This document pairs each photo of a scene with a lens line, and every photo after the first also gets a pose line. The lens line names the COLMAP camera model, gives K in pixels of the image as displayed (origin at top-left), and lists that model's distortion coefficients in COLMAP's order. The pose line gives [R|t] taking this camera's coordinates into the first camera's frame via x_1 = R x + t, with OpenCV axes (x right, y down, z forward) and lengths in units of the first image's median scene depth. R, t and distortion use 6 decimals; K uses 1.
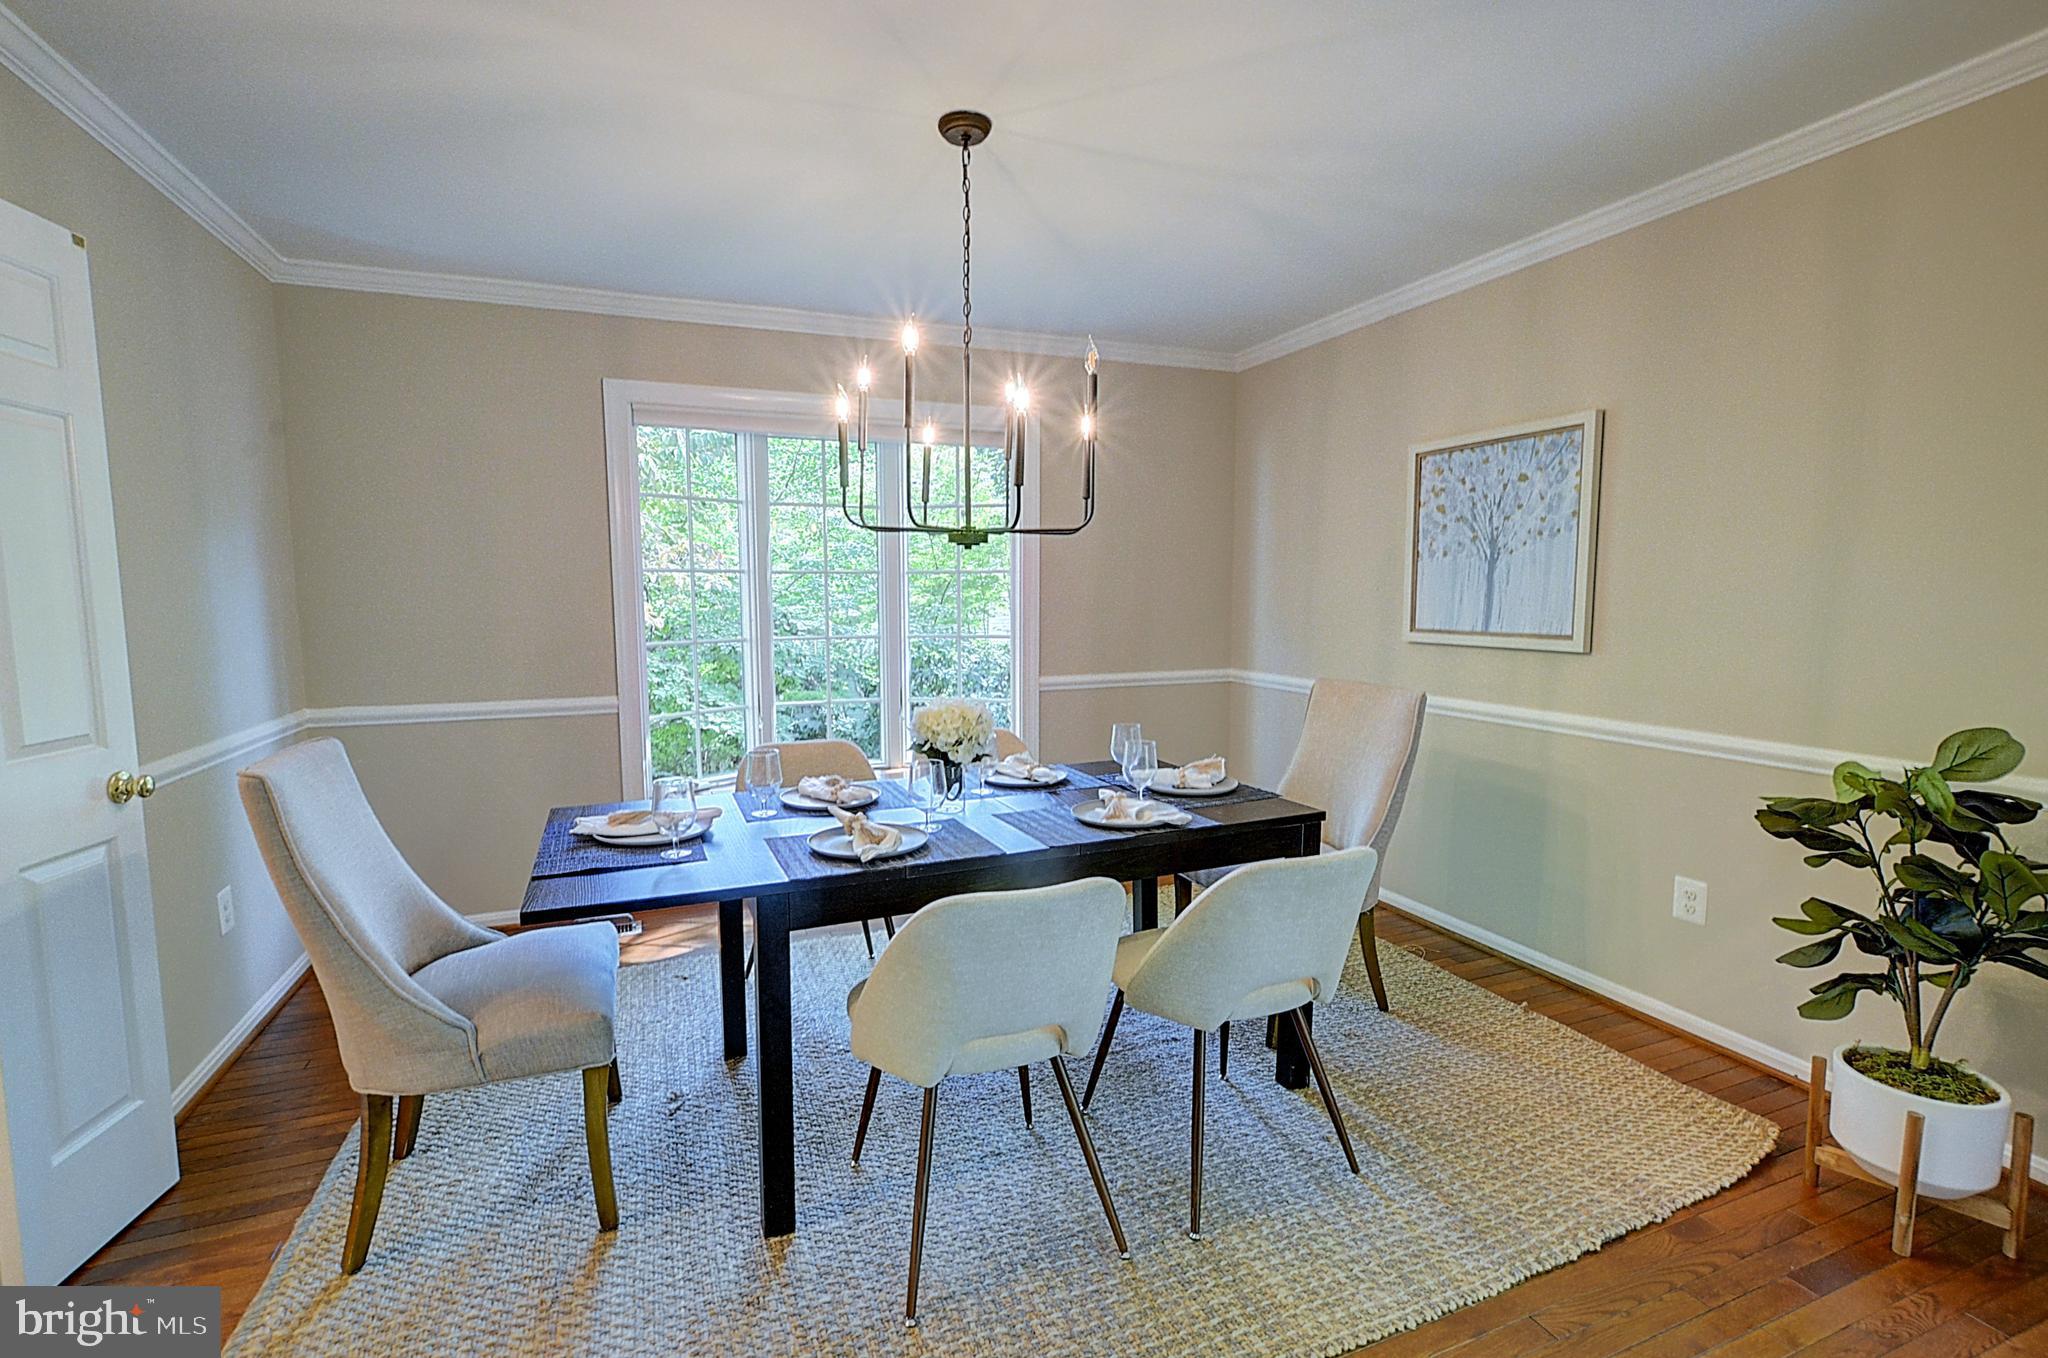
lens RADIAL K [[910.8, 0, 1004.2], [0, 910.8, 682.0], [0, 0, 1]] dist [-0.002565, -0.000704]
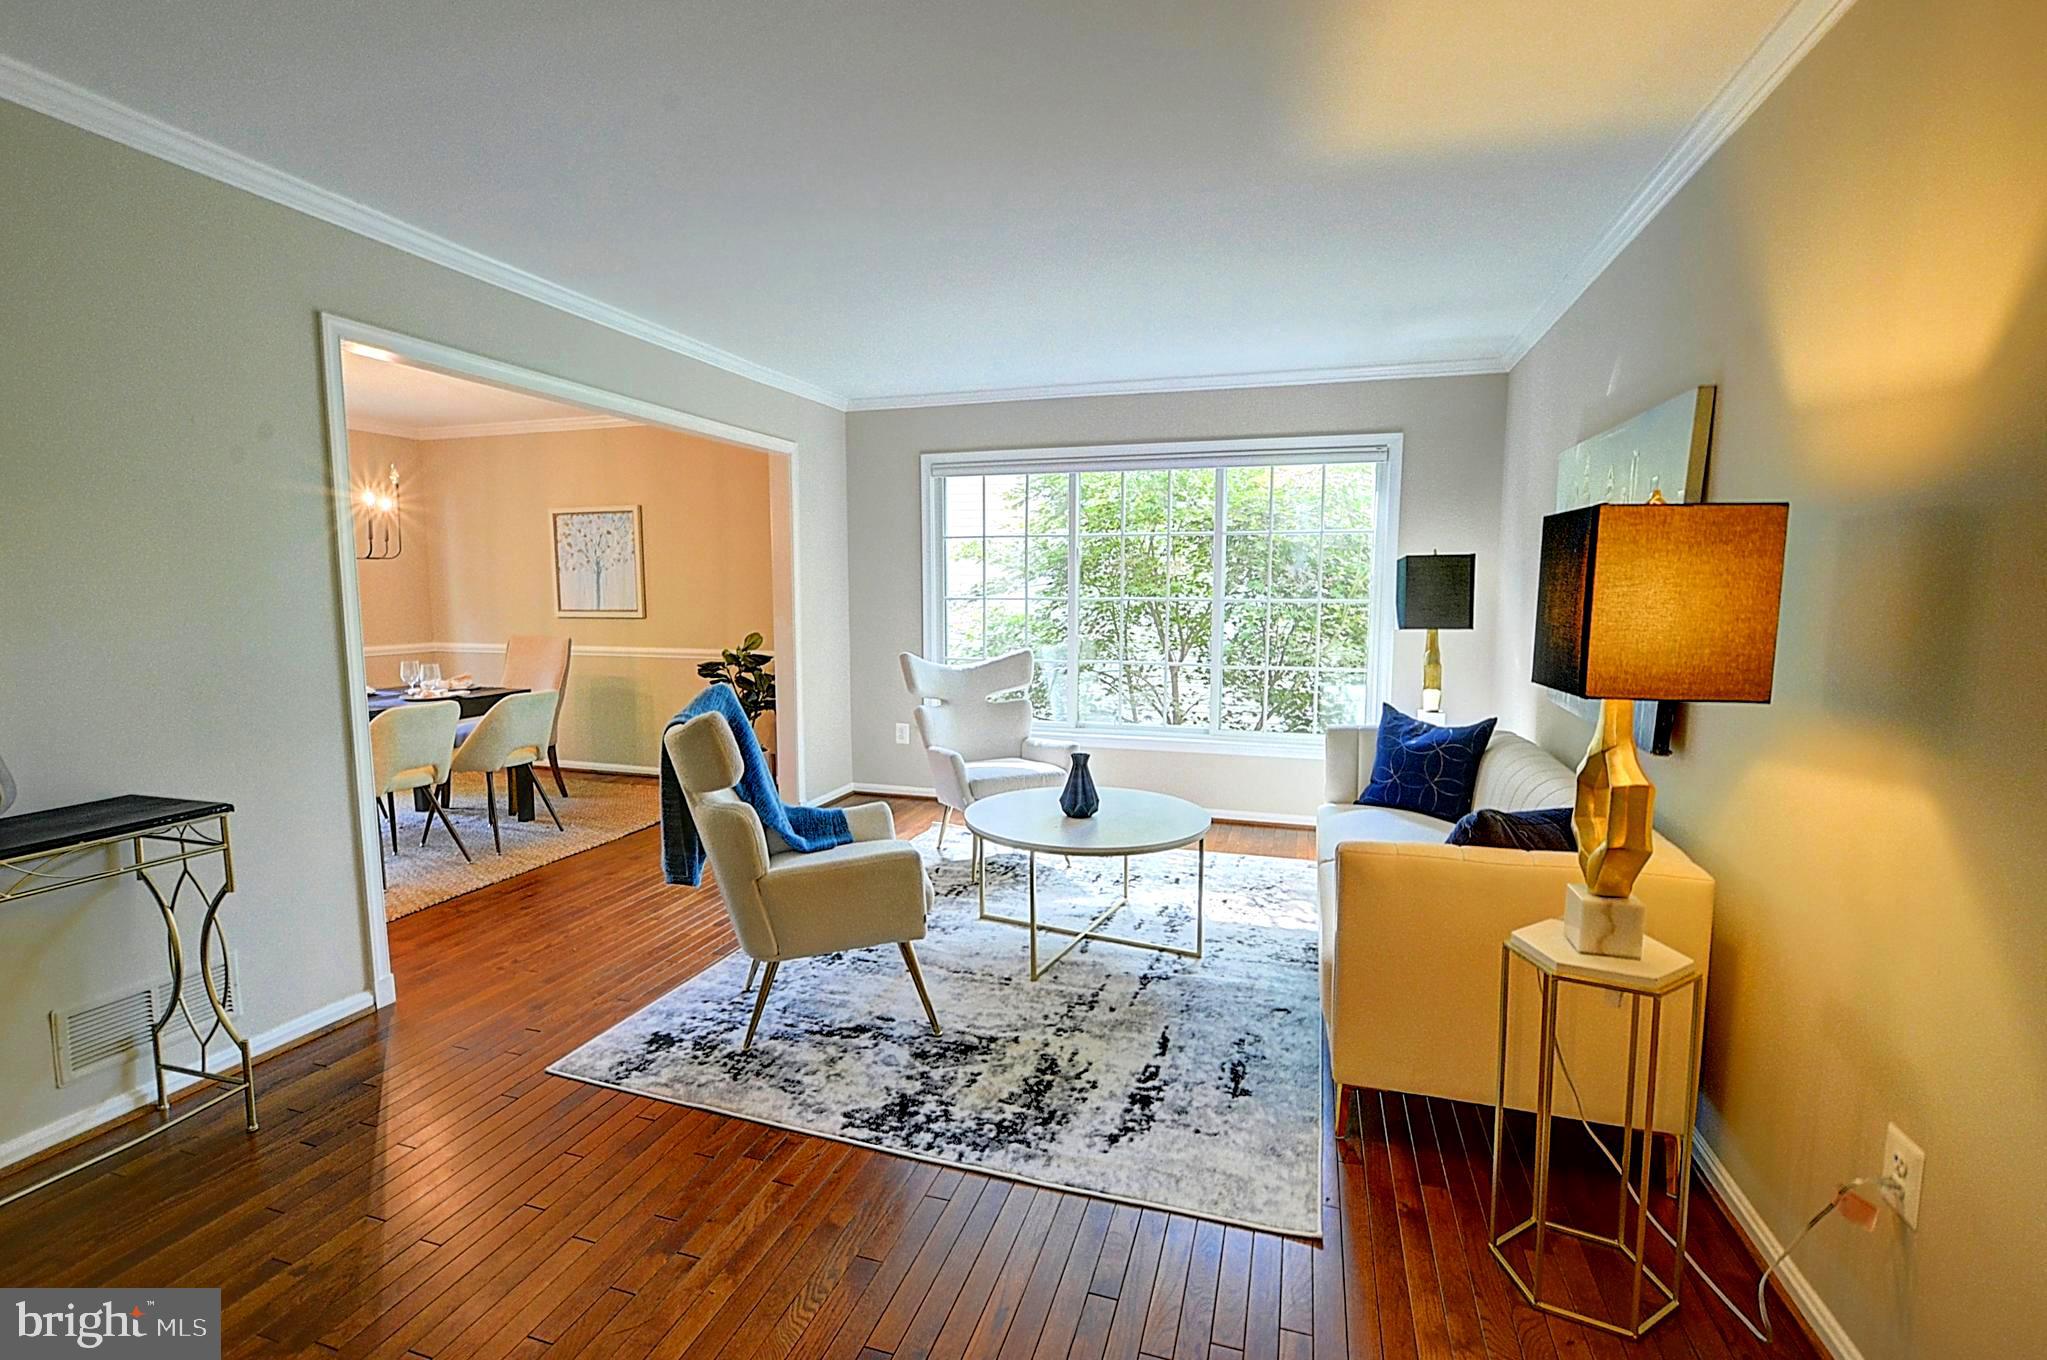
lens RADIAL K [[910.4, 0, 1003.7], [0, 910.4, 683.0], [0, 0, 1]] dist [-0.002565, -0.000704]
pose [[0.632950, -0.075850, 0.770468, -0.461284], [0.076504, 0.996446, 0.035247, 0.104675], [-0.770403, 0.036634, 0.636504, -0.959655]]
